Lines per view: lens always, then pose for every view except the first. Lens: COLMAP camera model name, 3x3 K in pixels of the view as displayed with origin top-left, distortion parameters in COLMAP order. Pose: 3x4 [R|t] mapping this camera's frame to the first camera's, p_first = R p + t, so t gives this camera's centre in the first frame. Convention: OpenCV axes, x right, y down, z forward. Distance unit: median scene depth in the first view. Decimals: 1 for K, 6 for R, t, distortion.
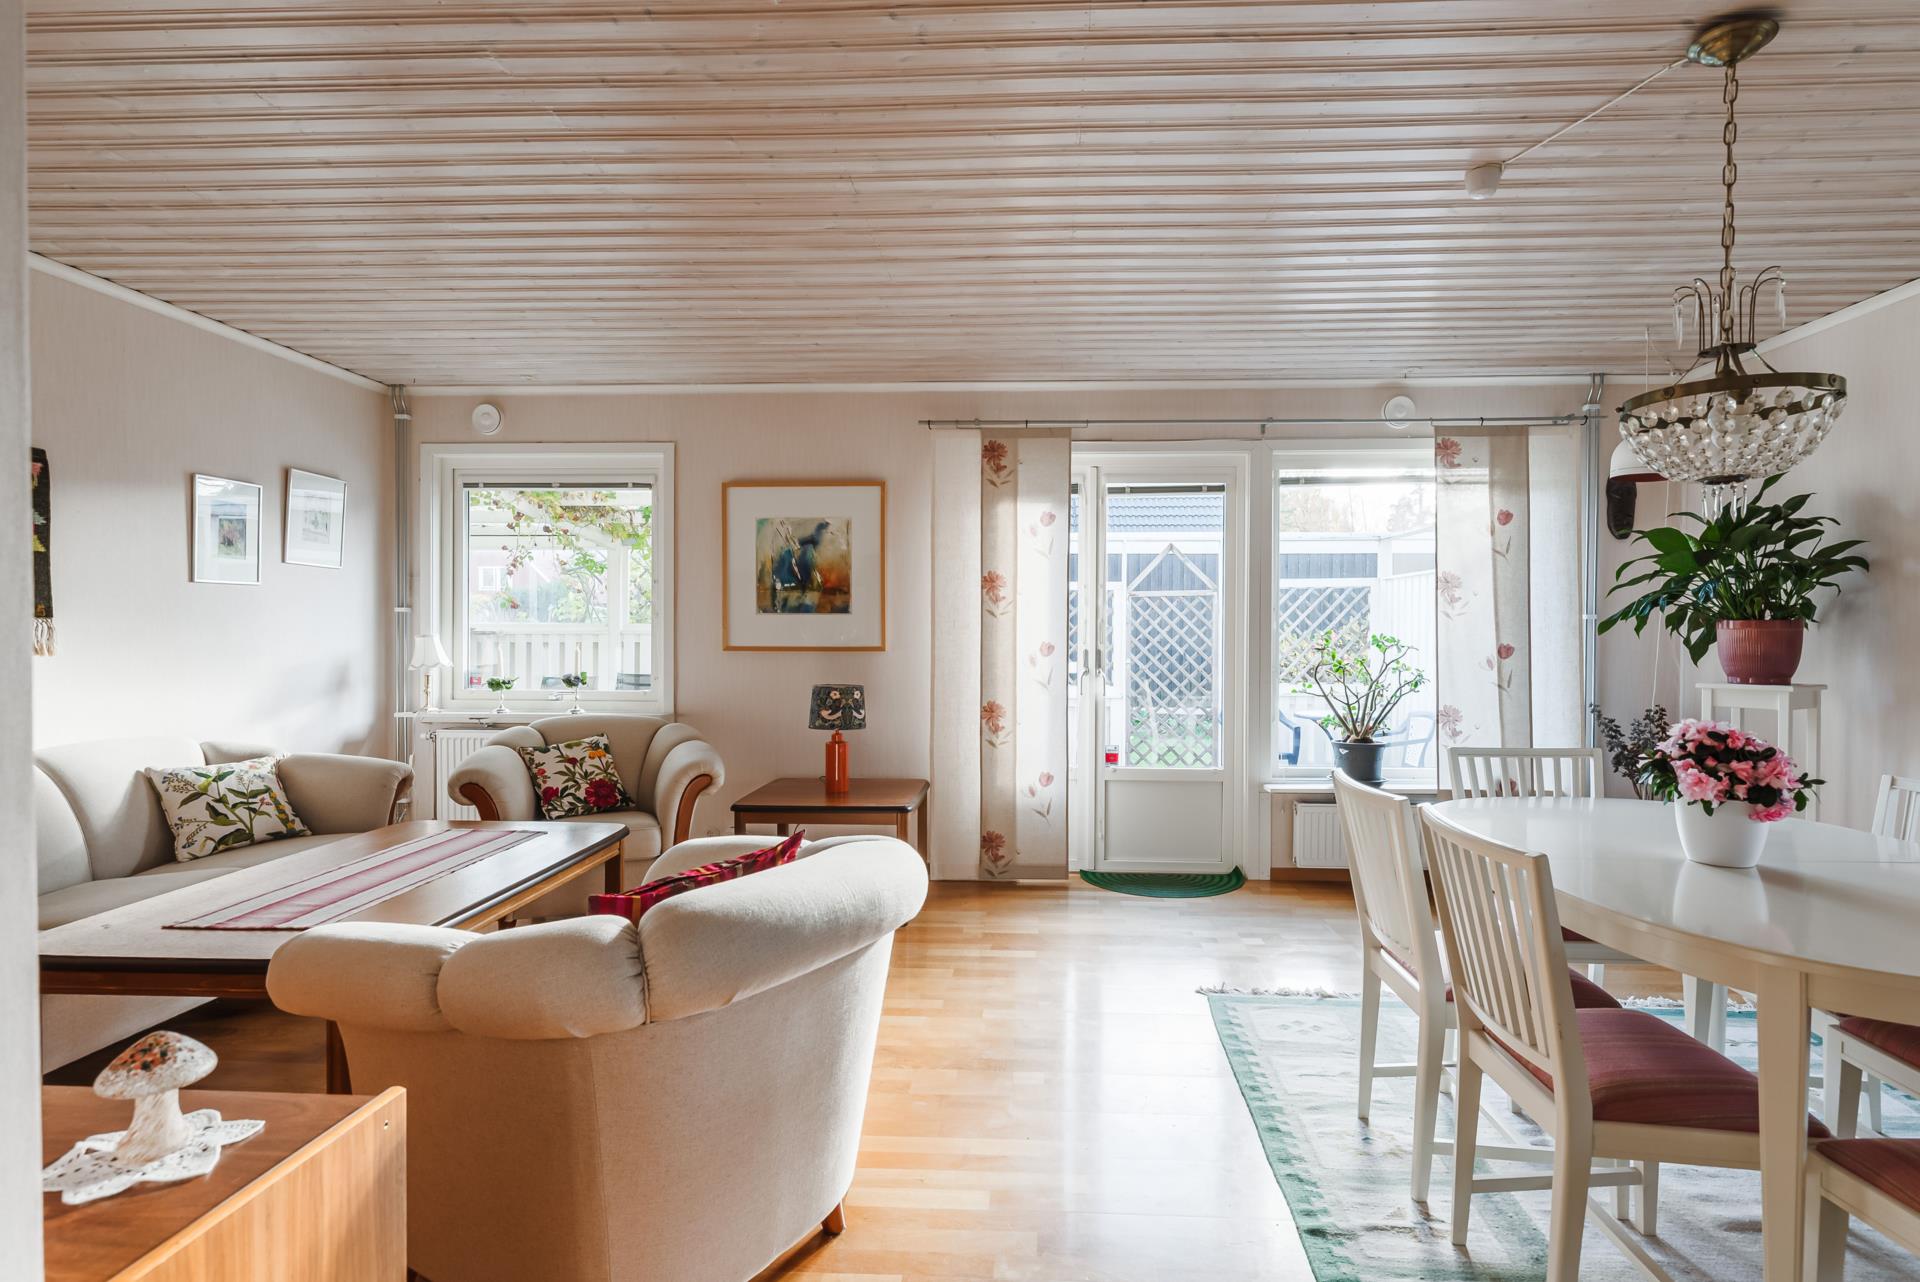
lens RADIAL K [[927.3, 0, 960.0], [0, 927.3, 641.0], [0, 0, 1]] dist [-0.001948, -0.000170]
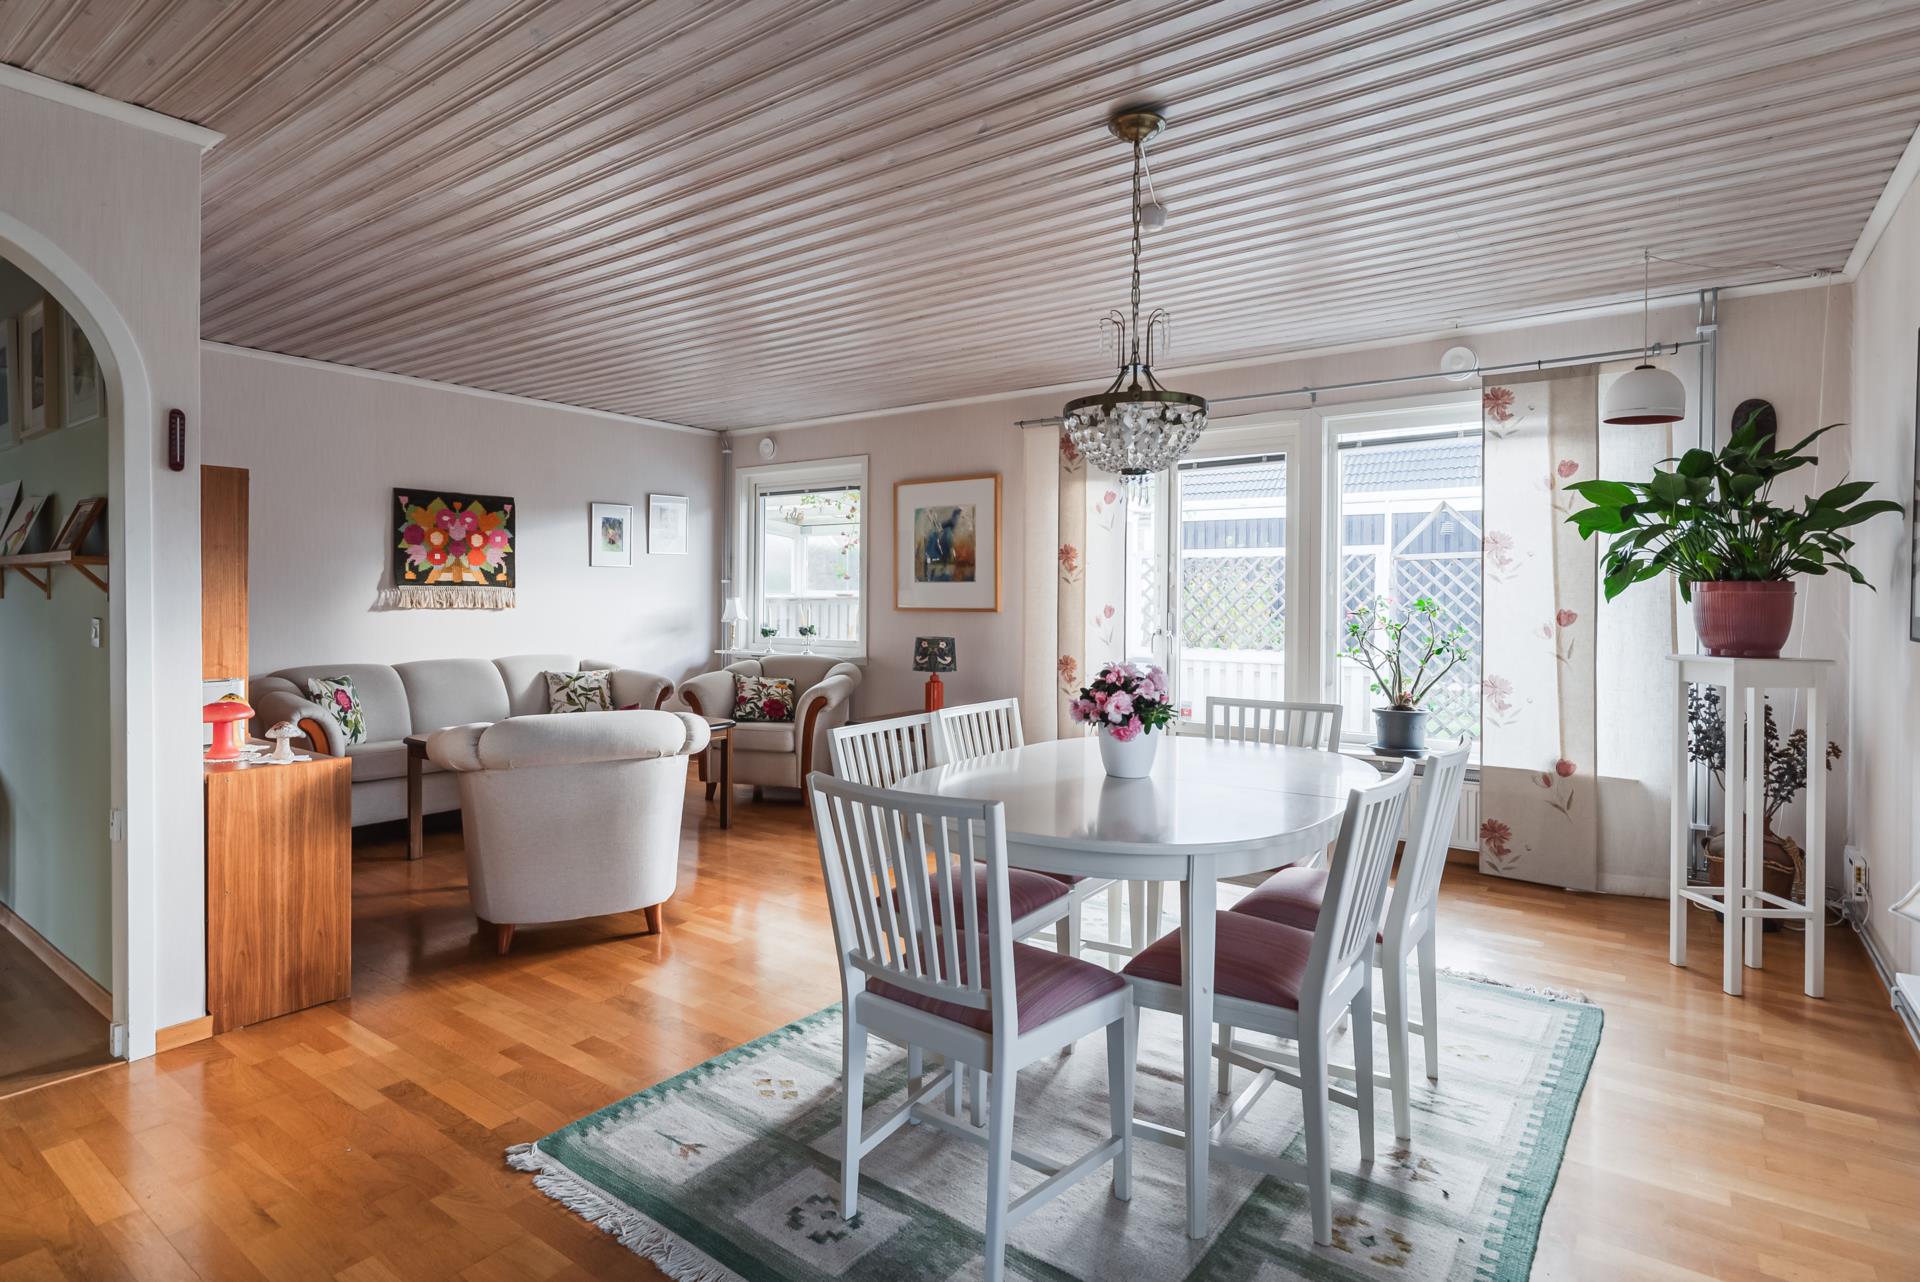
lens RADIAL K [[973.5, 0, 959.2], [0, 973.5, 600.8], [0, 0, 1]] dist [0.000063, -0.000313]
pose [[0.837988, 0.002833, -0.545682, 0.579943], [-0.008137, 0.999940, -0.007304, 0.005907], [0.545629, 0.010561, 0.837961, -0.104333]]
